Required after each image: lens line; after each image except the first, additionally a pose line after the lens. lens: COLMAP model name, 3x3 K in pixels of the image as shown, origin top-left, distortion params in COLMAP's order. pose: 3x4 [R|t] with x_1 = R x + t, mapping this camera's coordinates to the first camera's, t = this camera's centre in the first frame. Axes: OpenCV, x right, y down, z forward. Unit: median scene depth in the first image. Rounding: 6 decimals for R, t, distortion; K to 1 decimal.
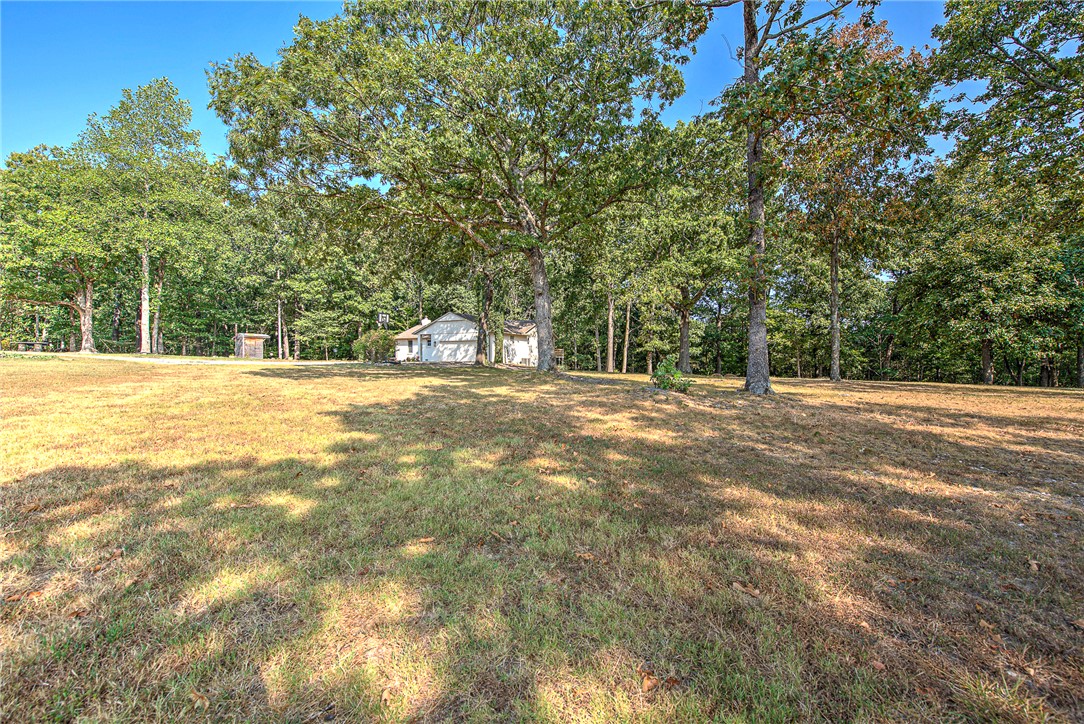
lens RADIAL K [[431.8, 0, 539.2], [0, 431.8, 359.7], [0, 0, 1]] dist [-0.002790, -0.000583]
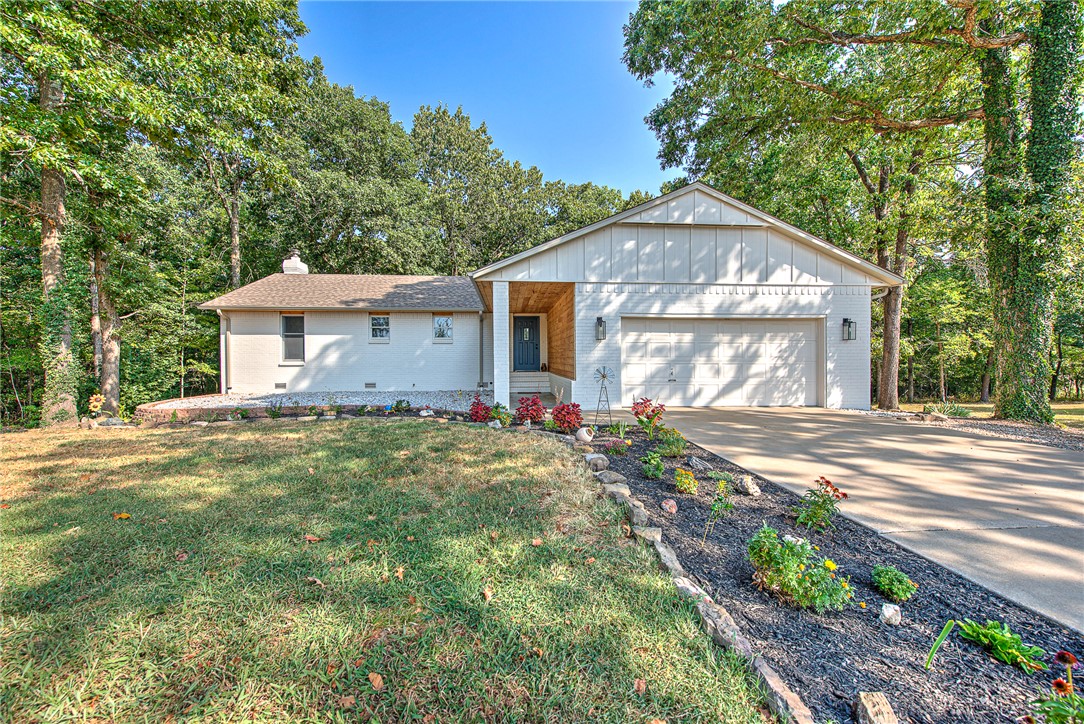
lens RADIAL K [[431.8, 0, 545.0], [0, 431.8, 365.7], [0, 0, 1]] dist [-0.002790, -0.000583]
pose [[0.848406, -0.003548, 0.529335, -0.381860], [-0.001735, 0.999954, 0.009483, -0.019412], [-0.529344, -0.008964, 0.848360, 0.843102]]
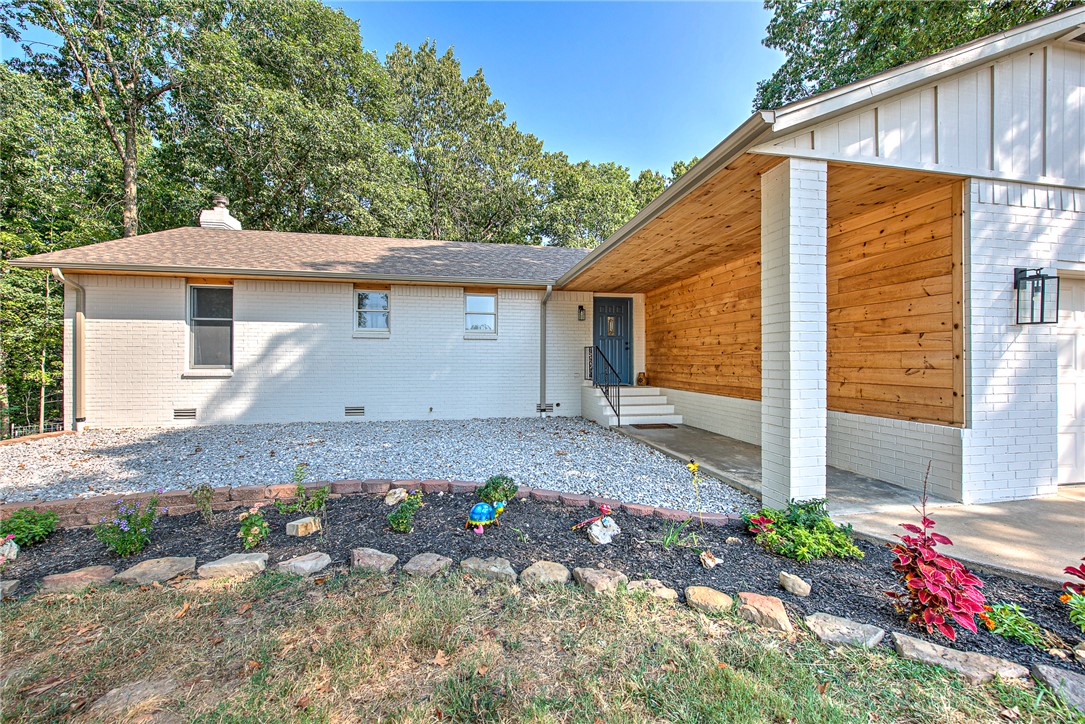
lens RADIAL K [[432.1, 0, 540.3], [0, 432.1, 362.2], [0, 0, 1]] dist [-0.002790, -0.000583]
pose [[0.787244, 0.009010, 0.616575, -0.373045], [-0.005746, 0.999957, -0.007277, -0.021643], [-0.616615, 0.002186, 0.787262, 1.003331]]
